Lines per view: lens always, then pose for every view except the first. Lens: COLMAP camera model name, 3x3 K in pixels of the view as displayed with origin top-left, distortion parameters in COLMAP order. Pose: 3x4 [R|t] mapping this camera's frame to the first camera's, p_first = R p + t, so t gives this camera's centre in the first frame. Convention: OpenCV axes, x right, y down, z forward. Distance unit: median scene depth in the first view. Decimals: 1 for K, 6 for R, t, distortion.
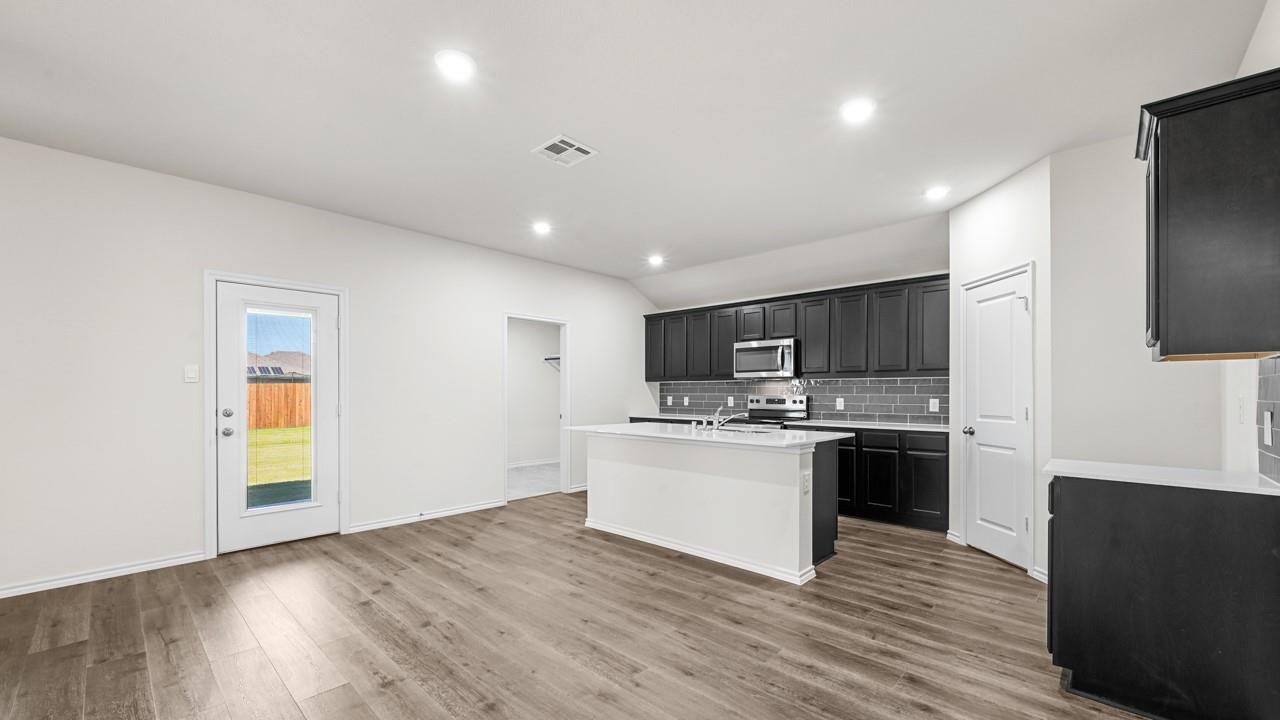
lens RADIAL K [[507.0, 0, 639.8], [0, 507.0, 391.9], [0, 0, 1]] dist [-0.001884, 0.001380]
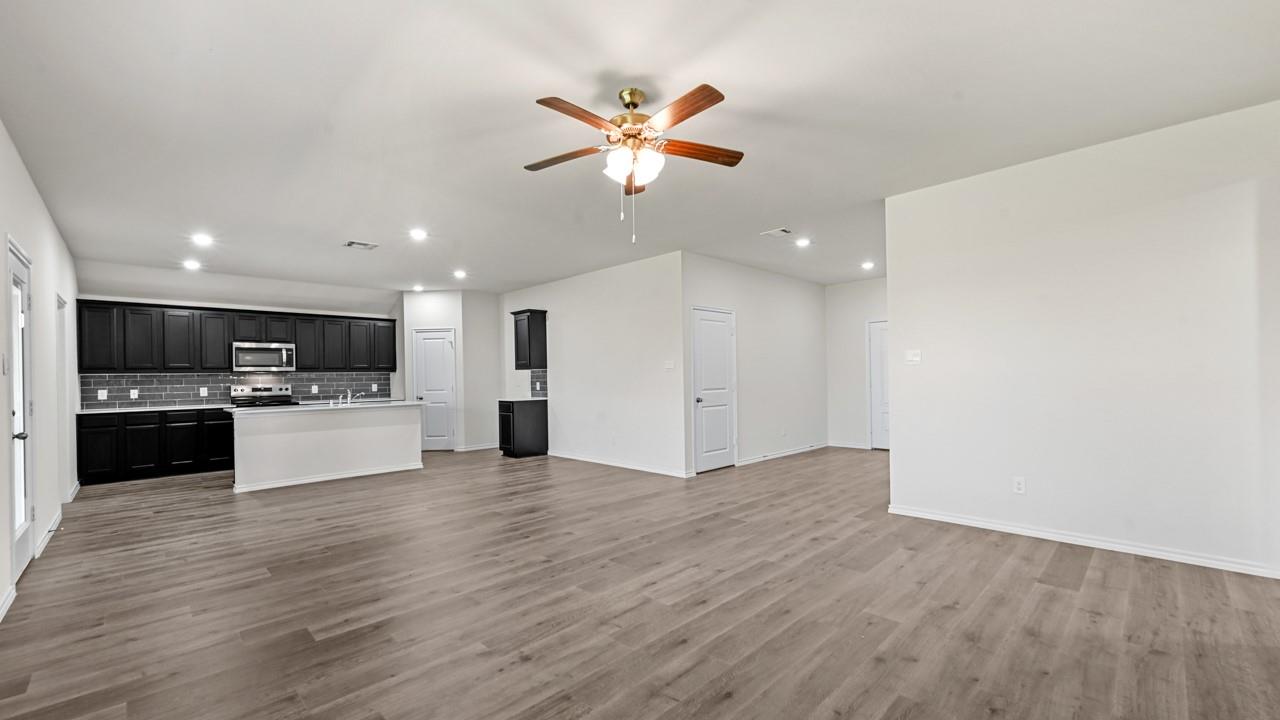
lens RADIAL K [[507.0, 0, 632.6], [0, 507.0, 374.0], [0, 0, 1]] dist [-0.001884, 0.001380]
pose [[0.052344, 0.005607, 0.998613, -1.280200], [0.016849, 0.999837, -0.006497, 0.003830], [-0.998487, 0.017166, 0.052241, -0.020585]]
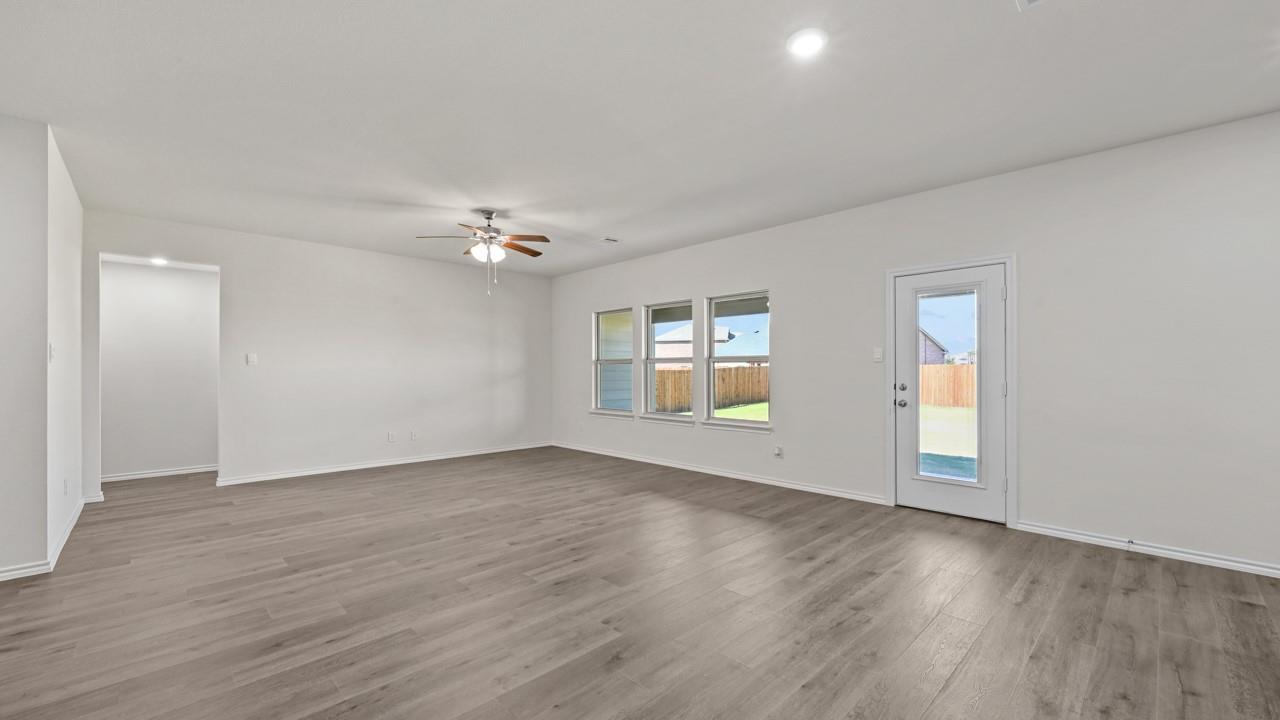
lens RADIAL K [[507.0, 0, 636.6], [0, 507.0, 373.1], [0, 0, 1]] dist [-0.001884, 0.001380]
pose [[-0.052456, 0.005834, -0.998606, 0.327120], [0.000989, 0.999983, 0.005791, 0.000787], [0.998623, -0.000683, -0.052461, 0.363785]]
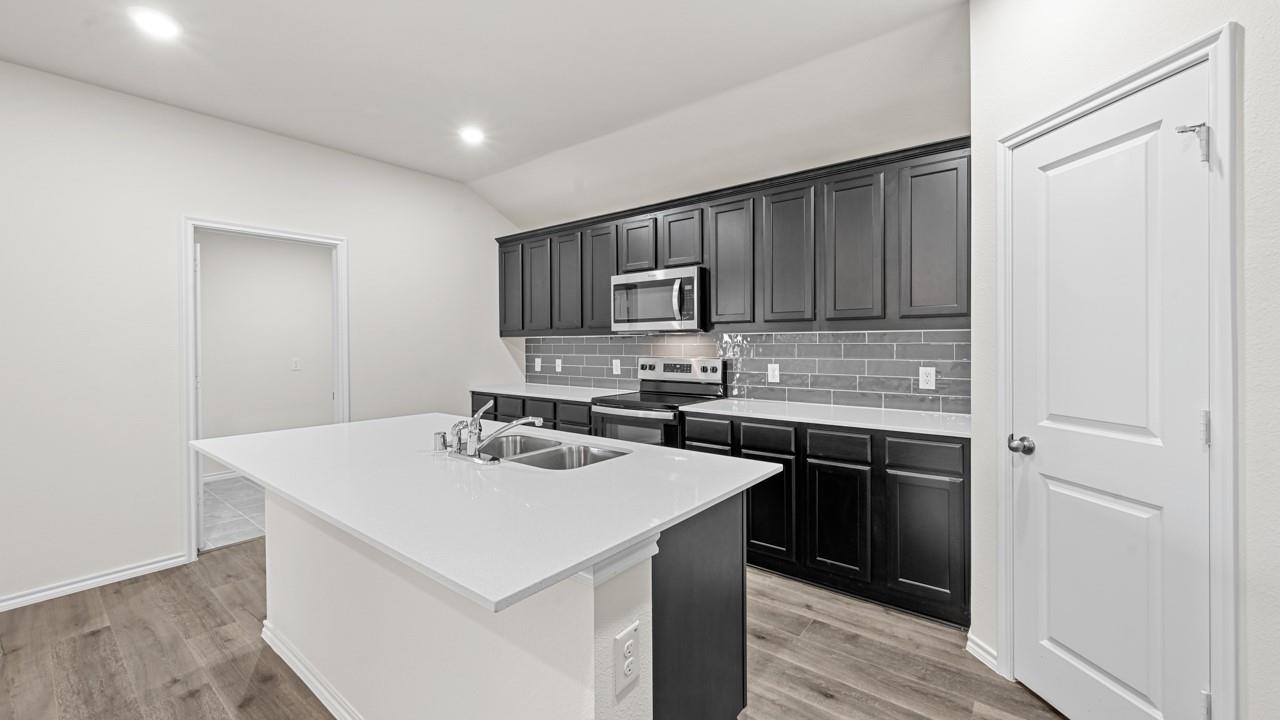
lens RADIAL K [[507.0, 0, 638.2], [0, 507.0, 346.4], [0, 0, 1]] dist [-0.001884, 0.001380]
pose [[0.997167, -0.009198, 0.074650, 0.225541], [0.008500, 0.999917, 0.009658, -0.019800], [-0.074733, -0.008996, 0.997163, 0.484054]]
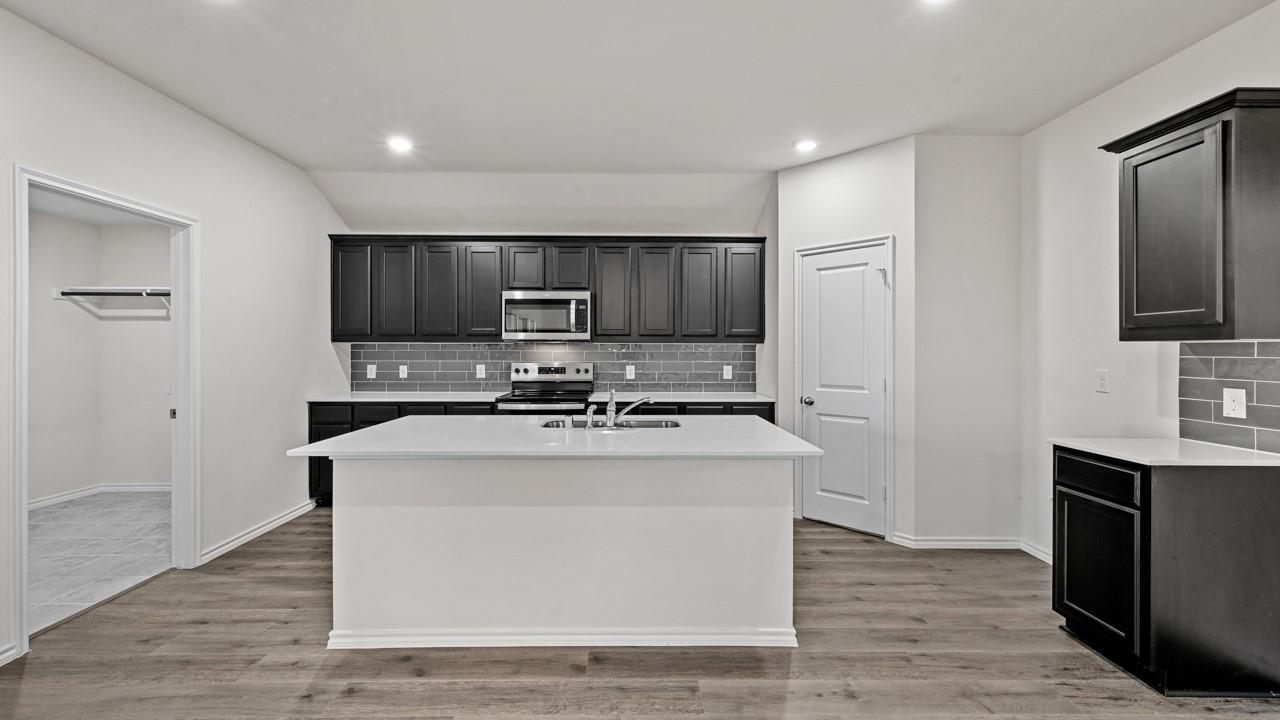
lens RADIAL K [[507.0, 0, 638.5], [0, 507.0, 350.9], [0, 0, 1]] dist [-0.001884, 0.001380]
pose [[0.722443, -0.002581, 0.691426, -0.227886], [-0.001998, 0.999981, 0.005820, -0.021356], [-0.691428, -0.005586, 0.722424, 0.453204]]
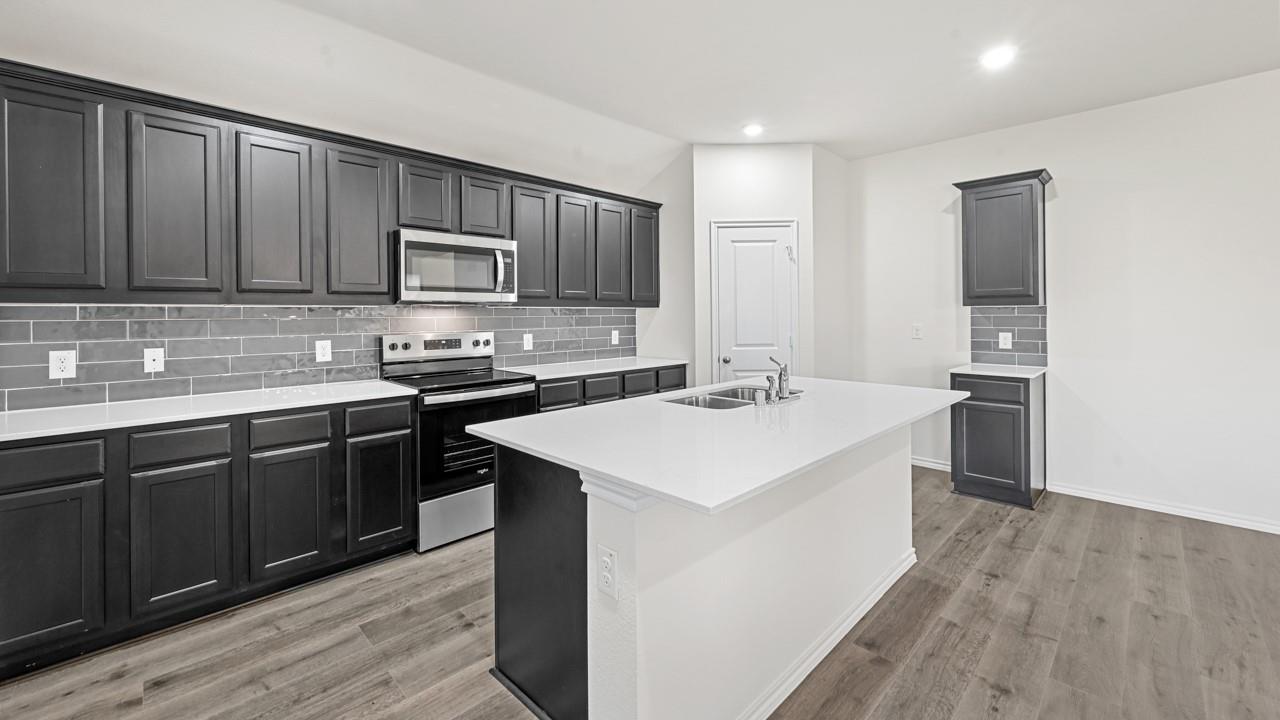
lens RADIAL K [[507.0, 0, 637.2], [0, 507.0, 312.9], [0, 0, 1]] dist [-0.001884, 0.001380]
pose [[0.044531, 0.000365, 0.999008, -0.376291], [0.004702, 0.999989, -0.000575, -0.019753], [-0.998997, 0.004723, 0.044529, 0.992874]]
